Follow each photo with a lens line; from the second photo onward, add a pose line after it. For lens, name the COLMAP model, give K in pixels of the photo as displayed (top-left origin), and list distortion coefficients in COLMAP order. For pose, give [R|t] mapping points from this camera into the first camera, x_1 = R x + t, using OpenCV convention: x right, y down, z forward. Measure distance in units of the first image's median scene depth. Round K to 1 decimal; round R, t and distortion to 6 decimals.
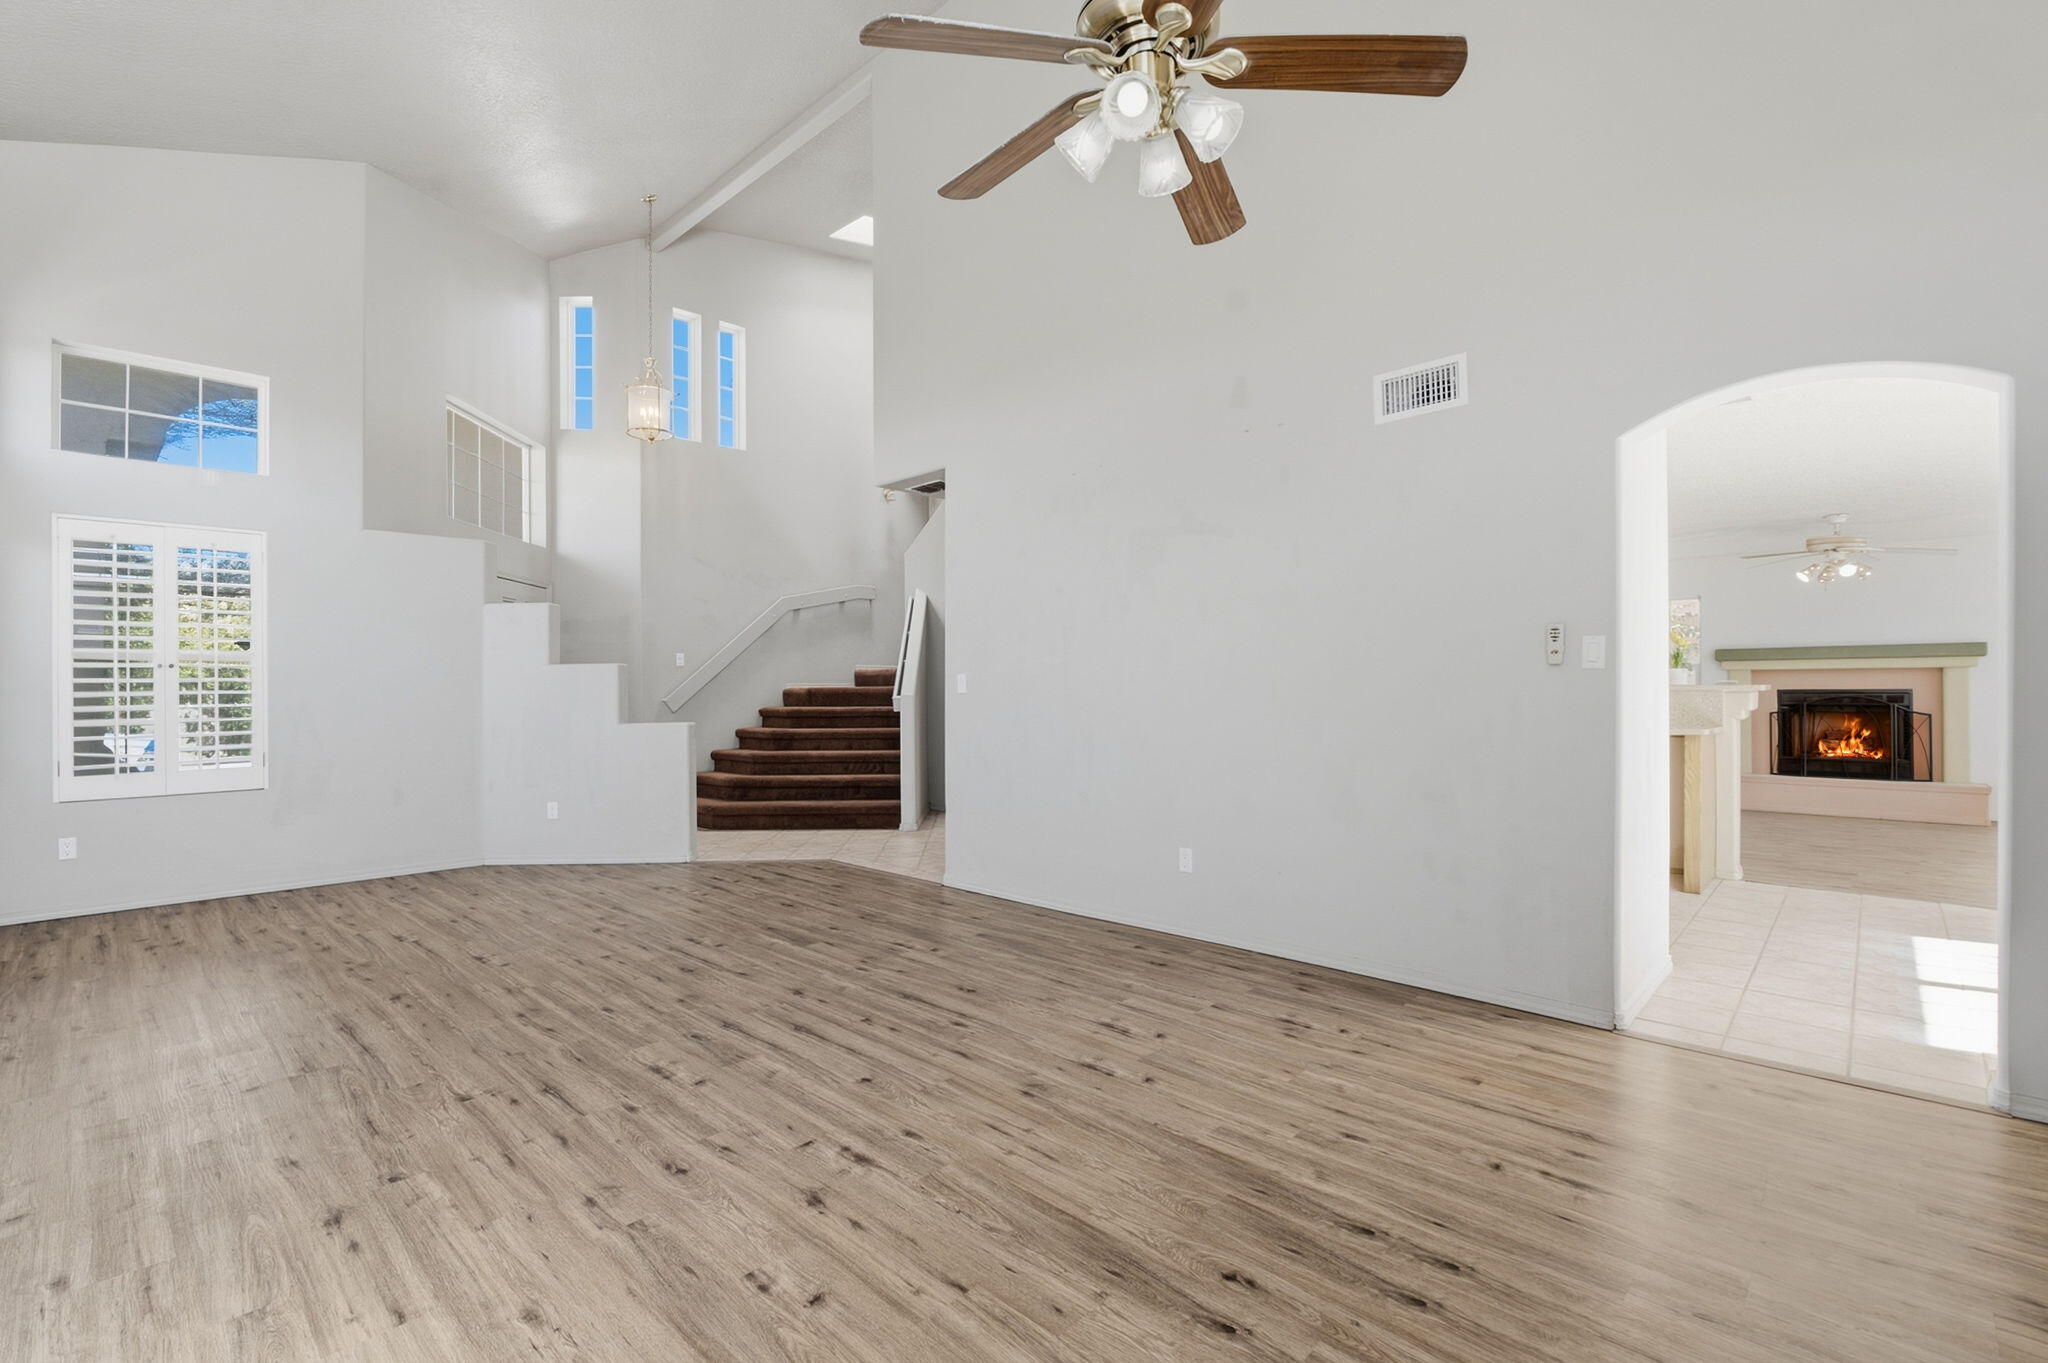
lens RADIAL K [[925.4, 0, 1019.7], [0, 925.4, 689.4], [0, 0, 1]] dist [-0.014996, 0.001590]
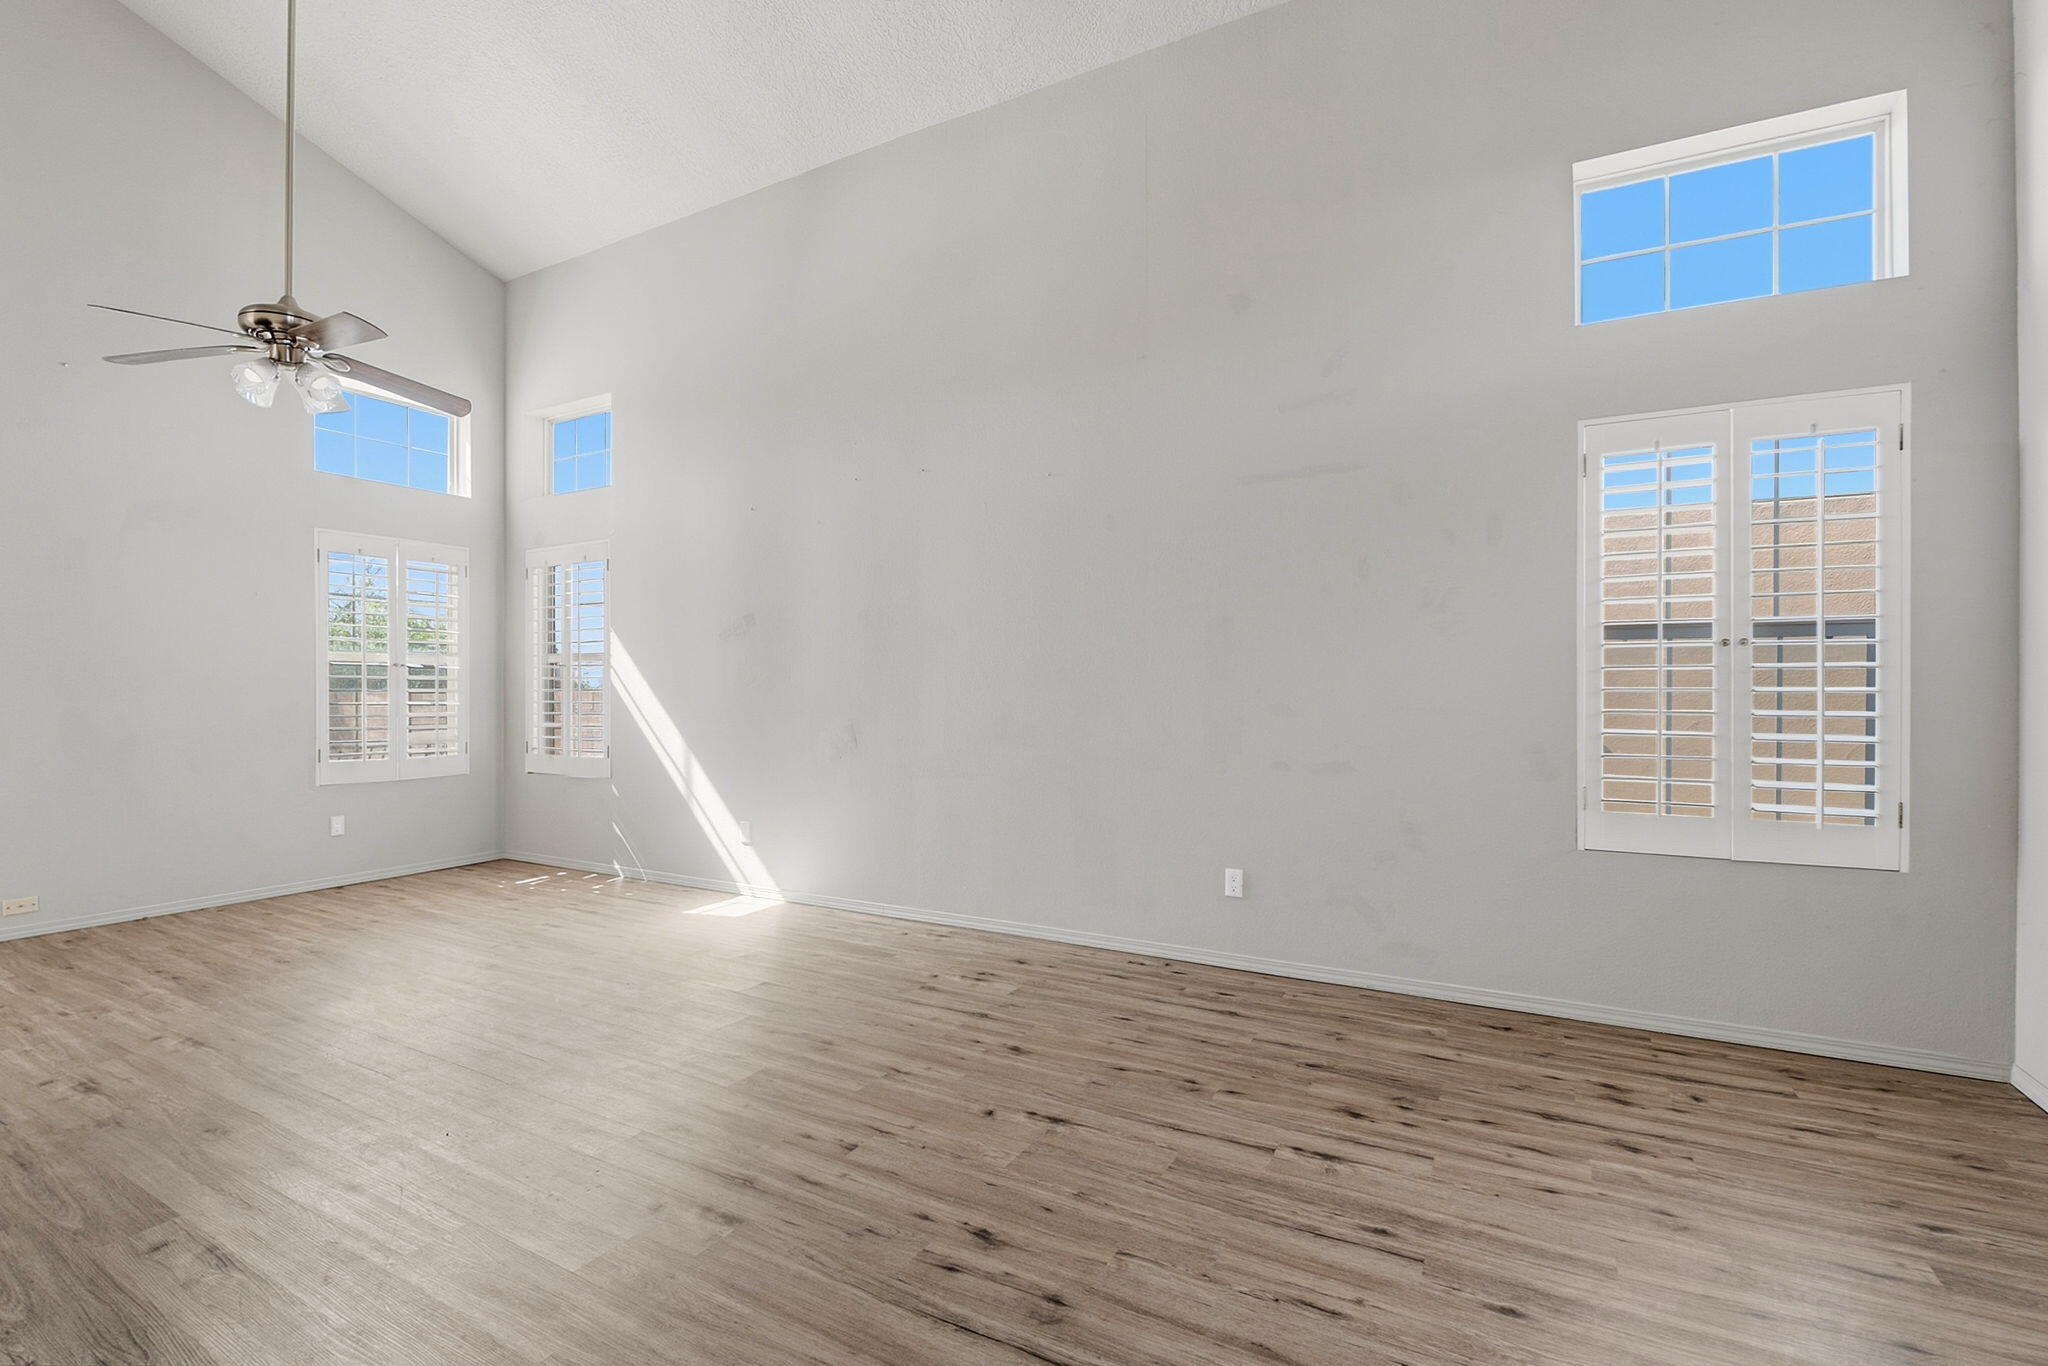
lens RADIAL K [[925.4, 0, 1032.7], [0, 925.4, 691.0], [0, 0, 1]] dist [-0.014996, 0.001590]
pose [[-0.964717, 0.005716, -0.263226, -0.510525], [0.005839, 0.999983, 0.000314, 0.002668], [0.263223, -0.001234, -0.964734, 1.993196]]
